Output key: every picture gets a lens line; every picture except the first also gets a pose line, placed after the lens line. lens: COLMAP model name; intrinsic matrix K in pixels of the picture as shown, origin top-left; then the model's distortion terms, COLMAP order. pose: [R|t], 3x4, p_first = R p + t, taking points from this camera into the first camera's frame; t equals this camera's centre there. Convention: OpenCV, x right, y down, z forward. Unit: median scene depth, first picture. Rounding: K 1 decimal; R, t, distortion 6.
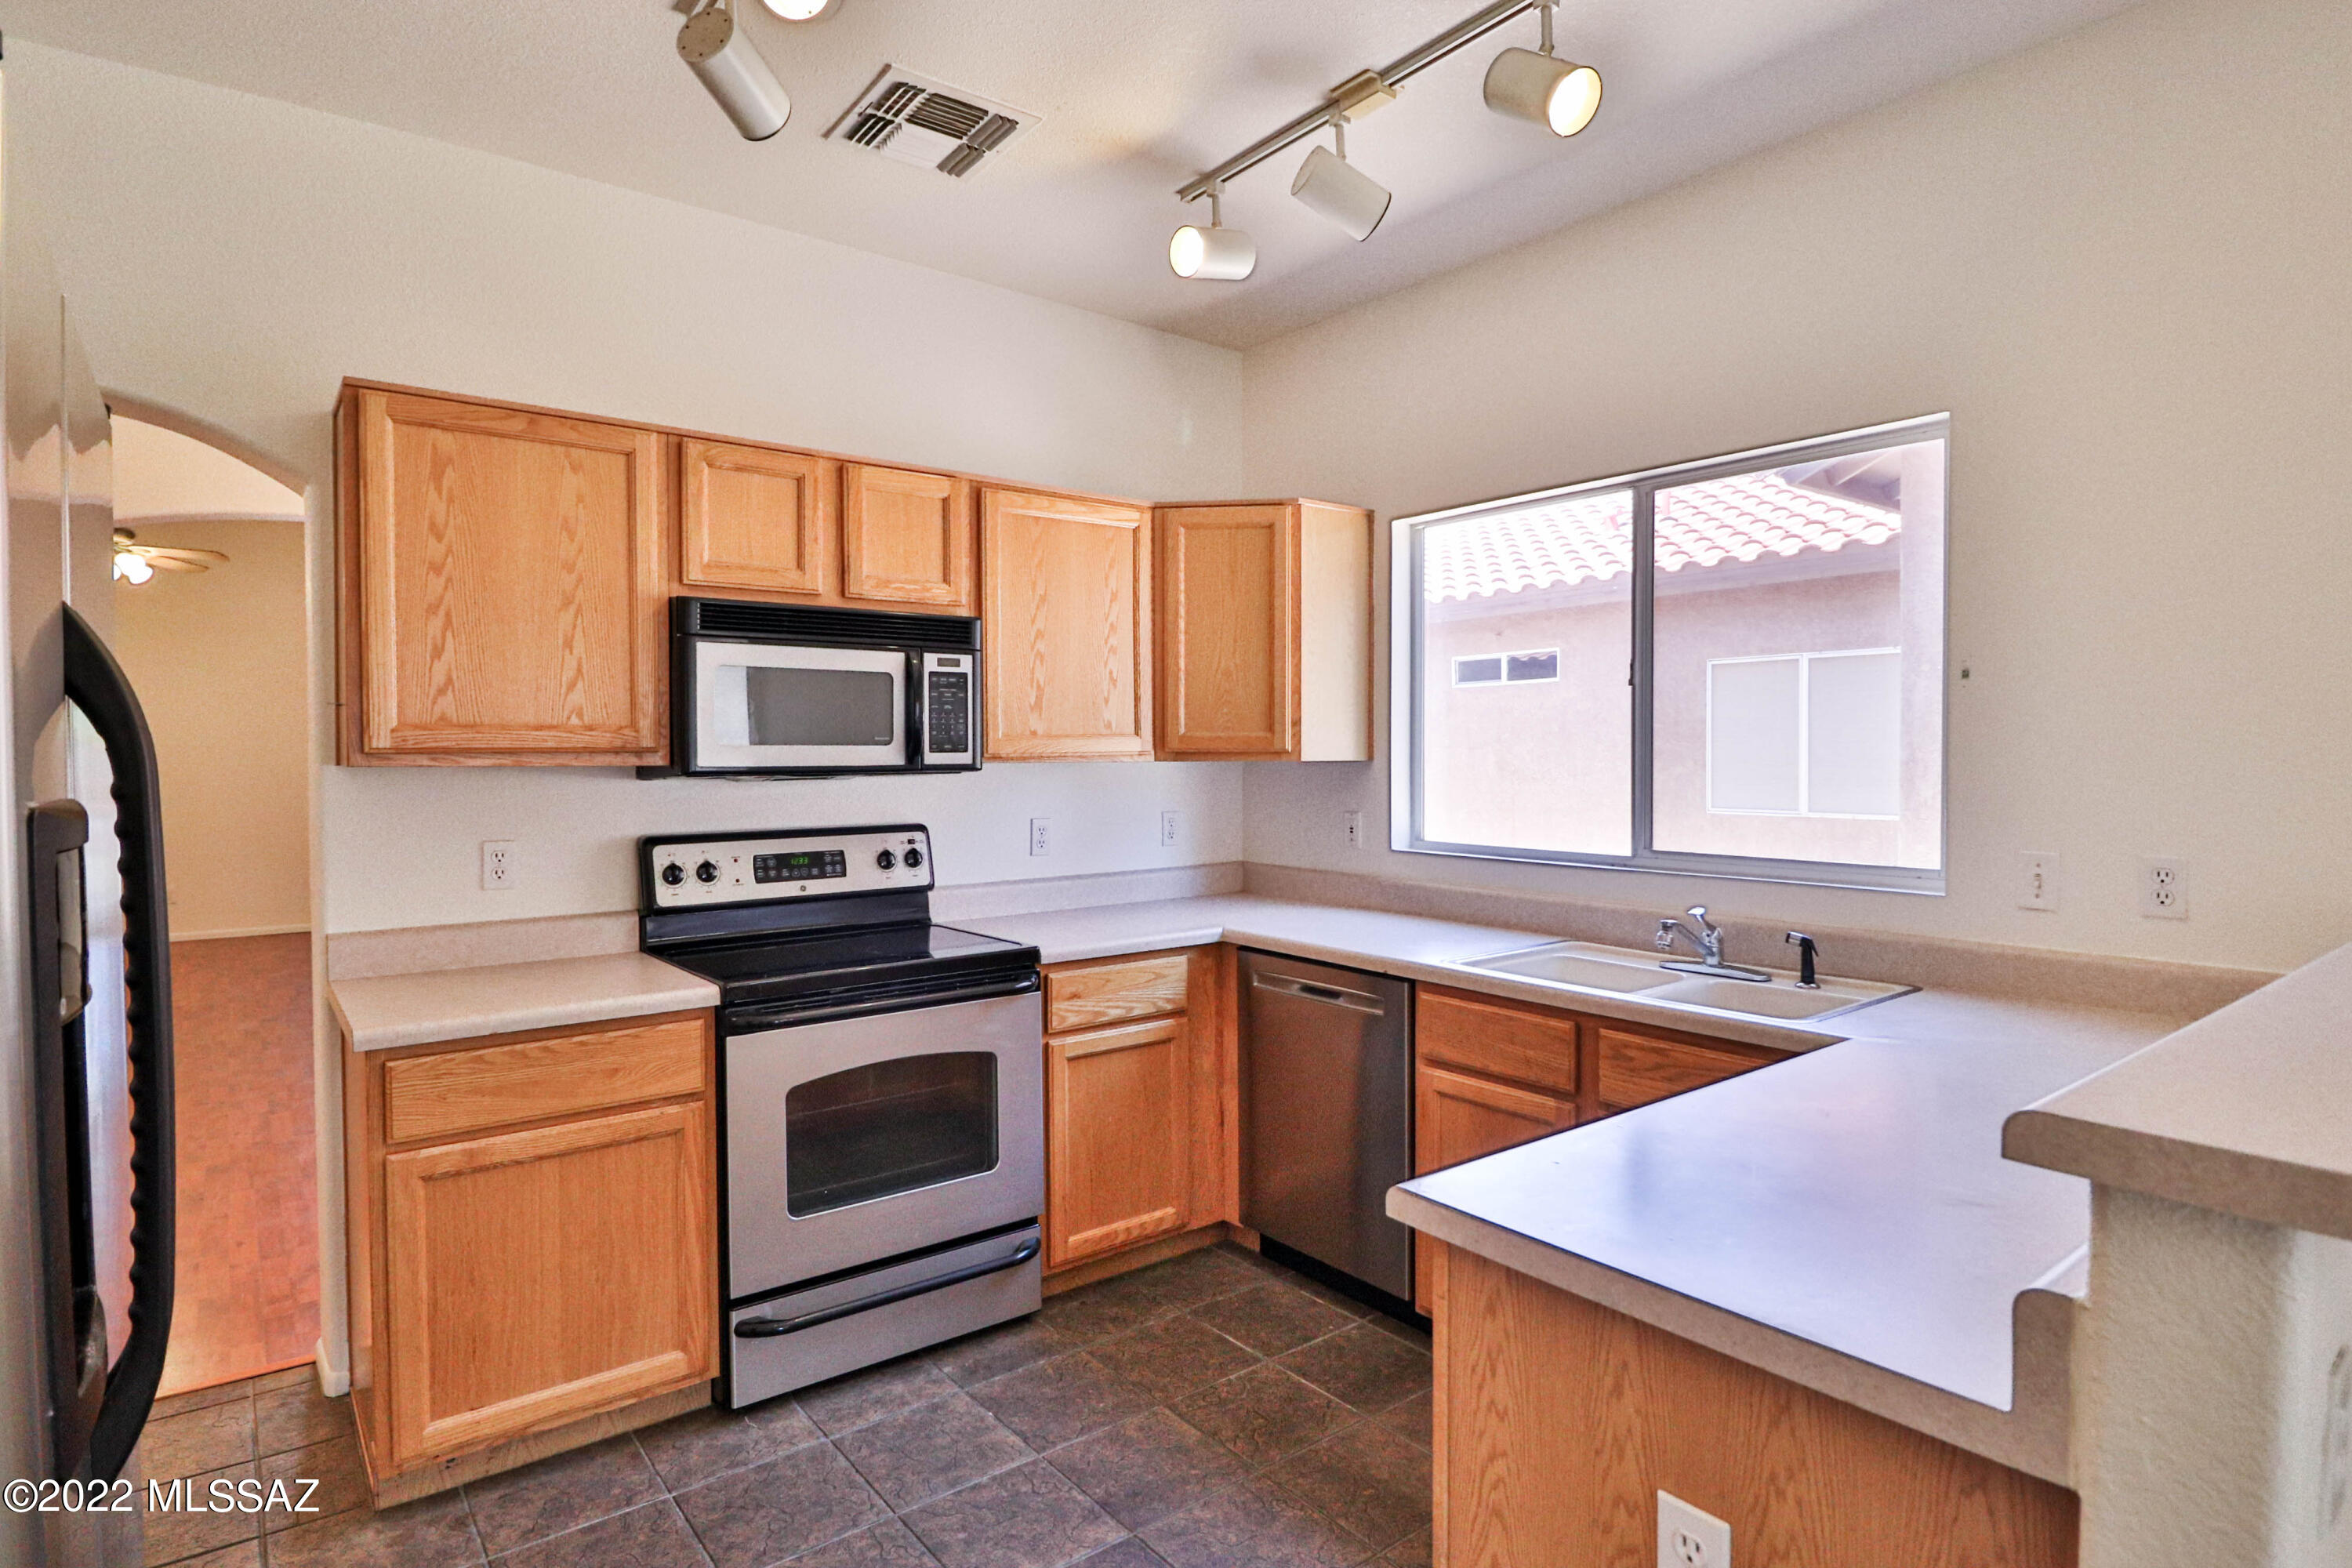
lens RADIAL K [[1231.5, 0, 1171.8], [0, 1231.5, 776.4], [0, 0, 1]] dist [-0.001329, -0.000600]
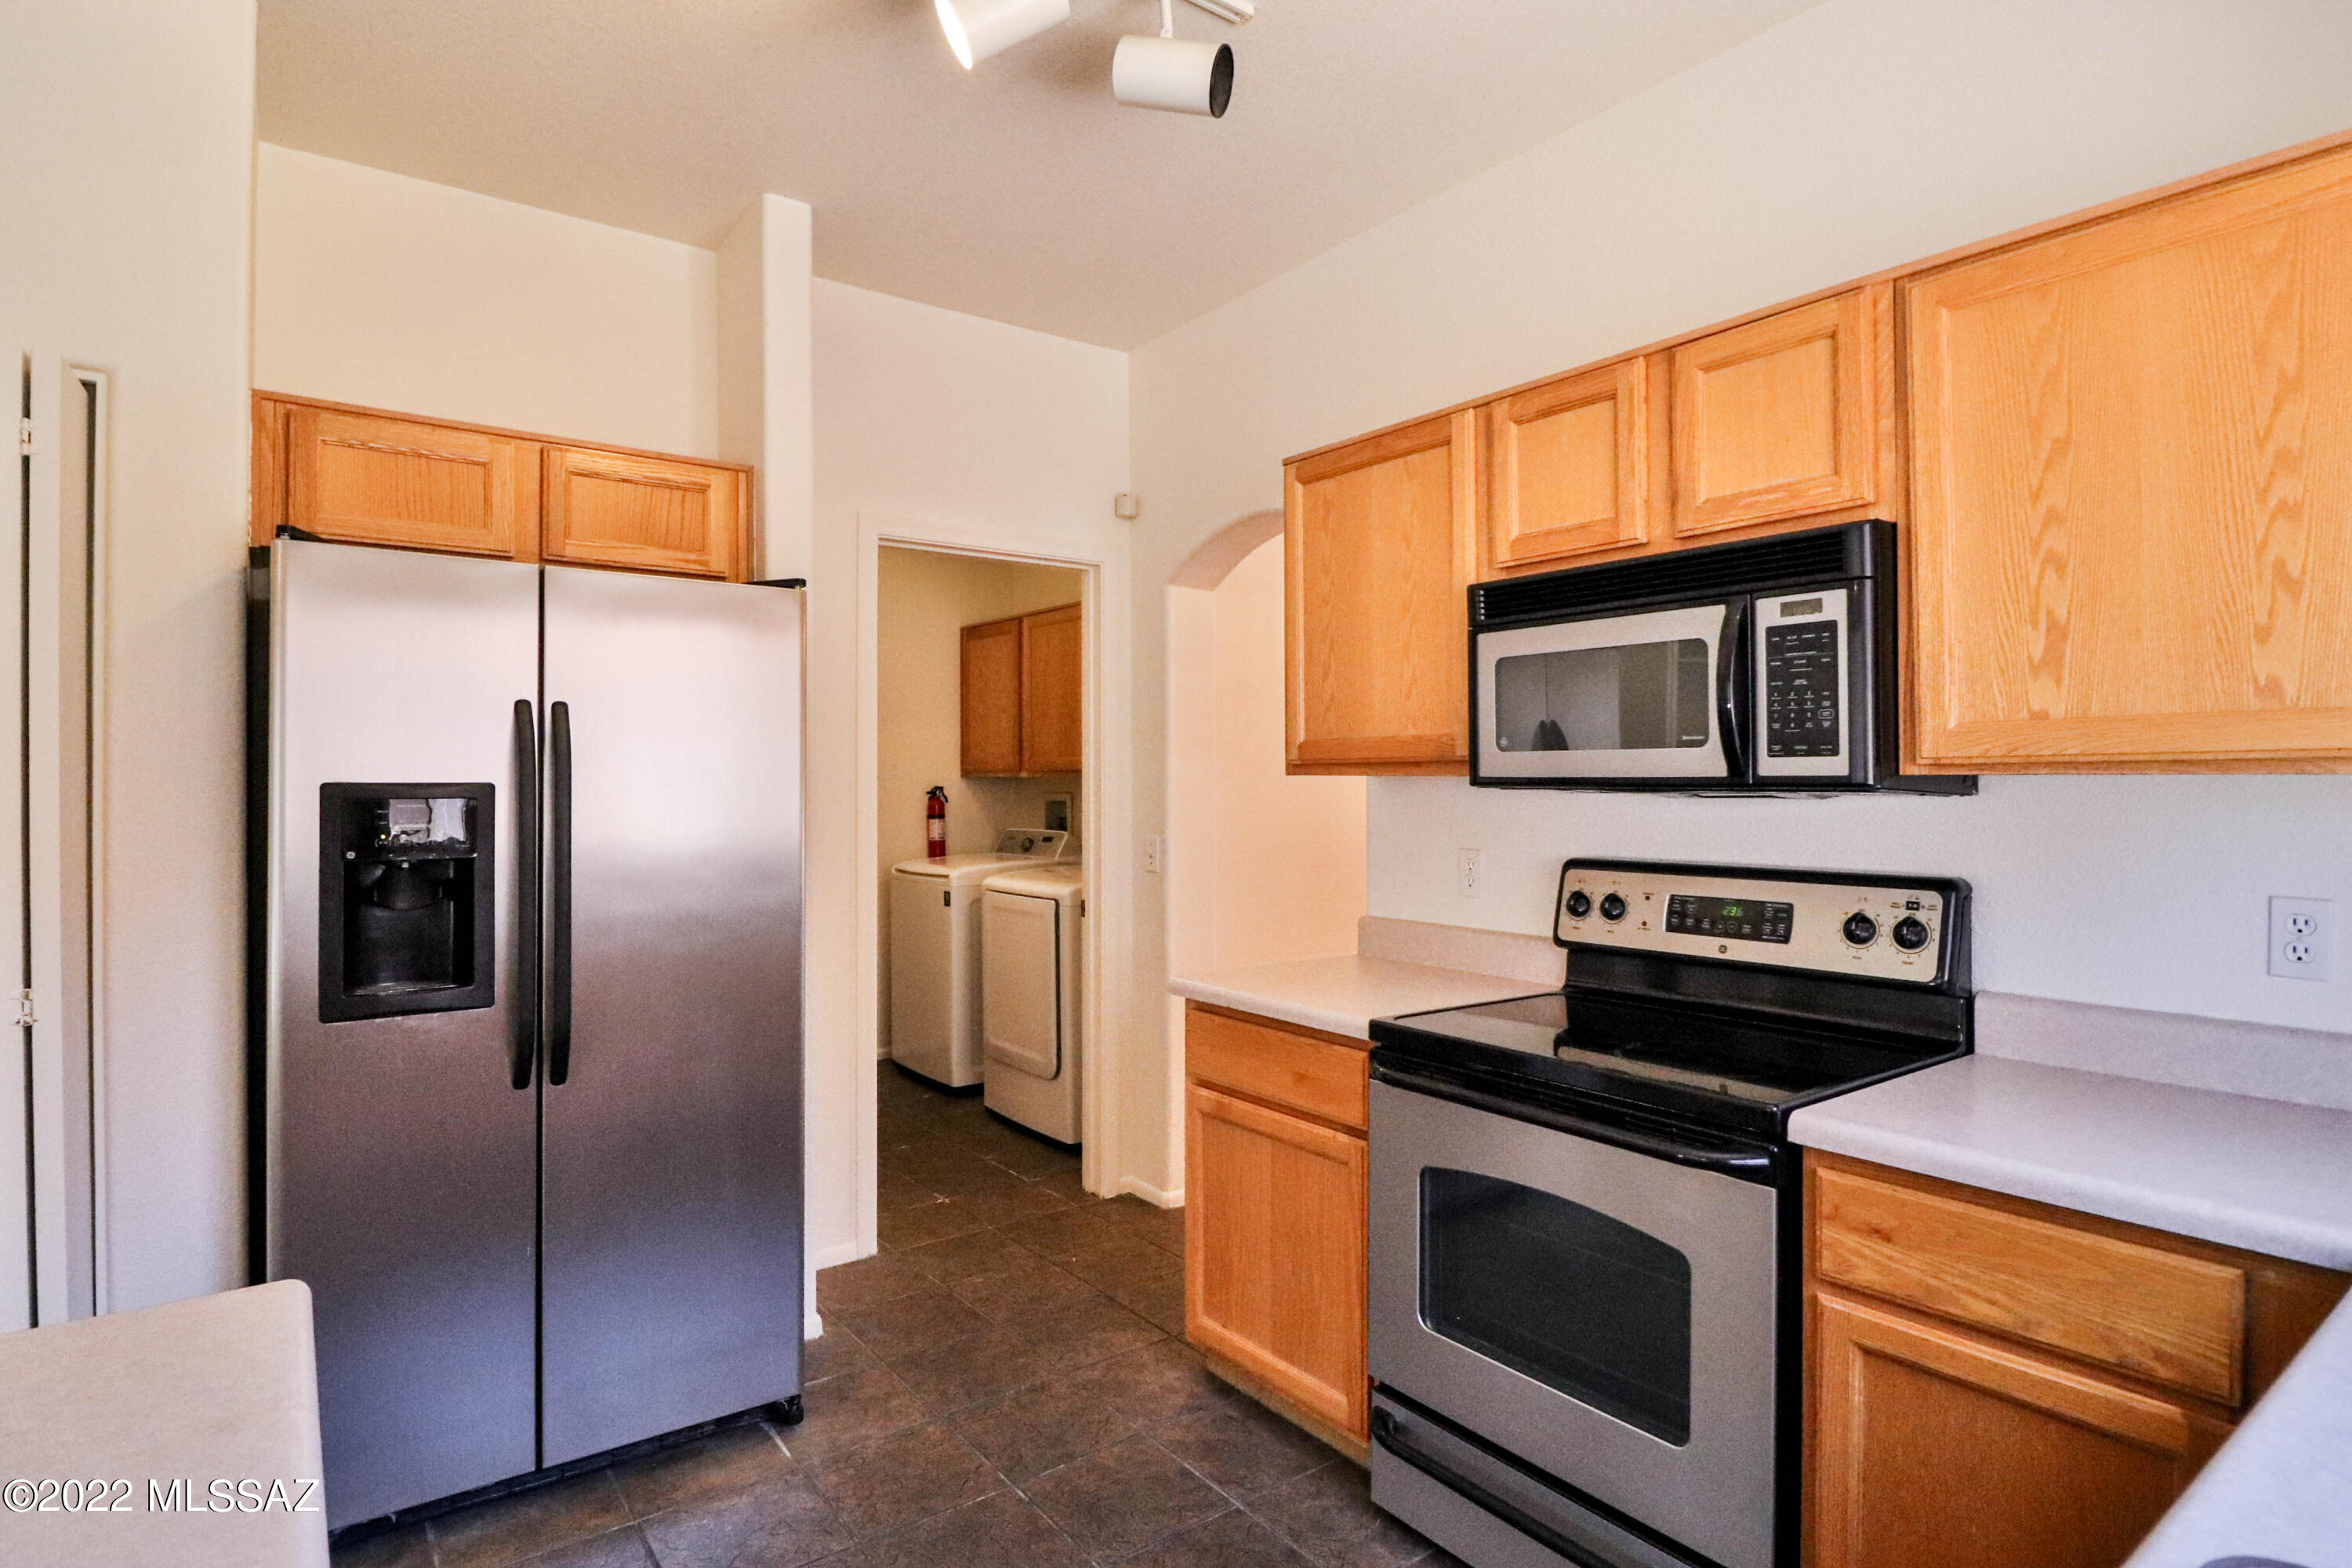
lens RADIAL K [[1188.8, 0, 1176.0], [0, 1188.8, 784.0], [0, 0, 1]] dist [-0.000315, -0.017822]
pose [[-0.012694, 0.007501, -0.999891, 0.406795], [-0.021456, 0.999740, 0.007773, -0.004014], [0.999689, 0.021552, -0.012530, 0.704828]]
